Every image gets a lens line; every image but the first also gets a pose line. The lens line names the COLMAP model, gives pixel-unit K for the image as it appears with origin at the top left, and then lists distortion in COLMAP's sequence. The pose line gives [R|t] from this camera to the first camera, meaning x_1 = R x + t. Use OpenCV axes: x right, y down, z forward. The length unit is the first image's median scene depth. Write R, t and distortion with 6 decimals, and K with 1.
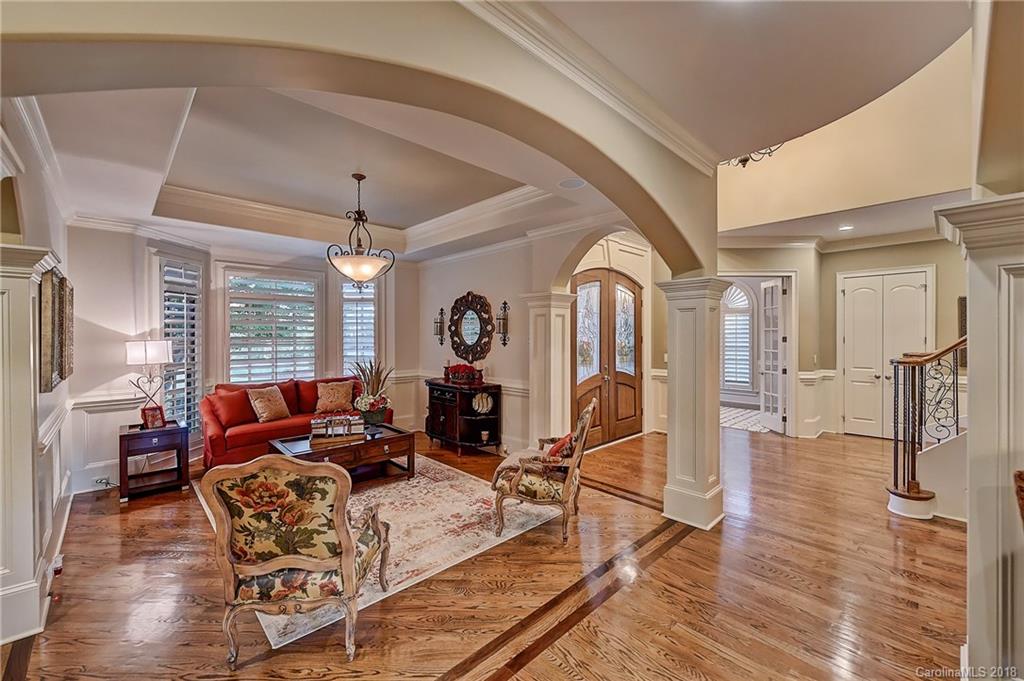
lens RADIAL K [[408.1, 0, 512.5], [0, 408.1, 336.2], [0, 0, 1]] dist [-0.002965, -0.000373]
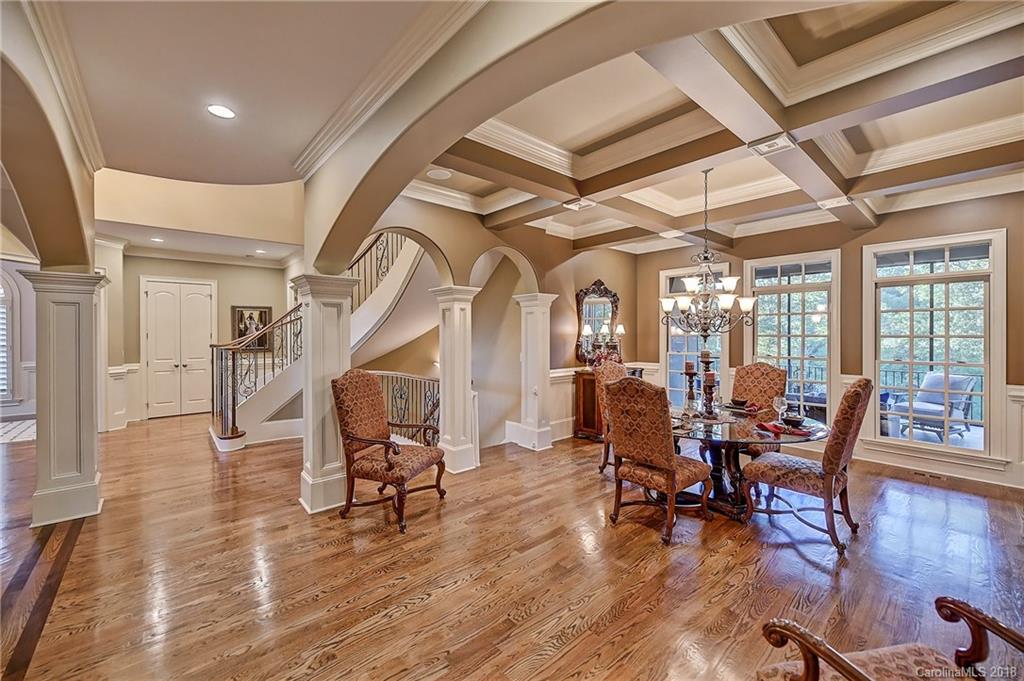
lens RADIAL K [[408.1, 0, 510.1], [0, 408.1, 334.1], [0, 0, 1]] dist [-0.002965, -0.000373]
pose [[0.050180, 0.000002, 0.998740, -0.272135], [0.002504, 0.999997, -0.000128, 0.006954], [-0.998737, 0.002507, 0.050180, -0.060766]]
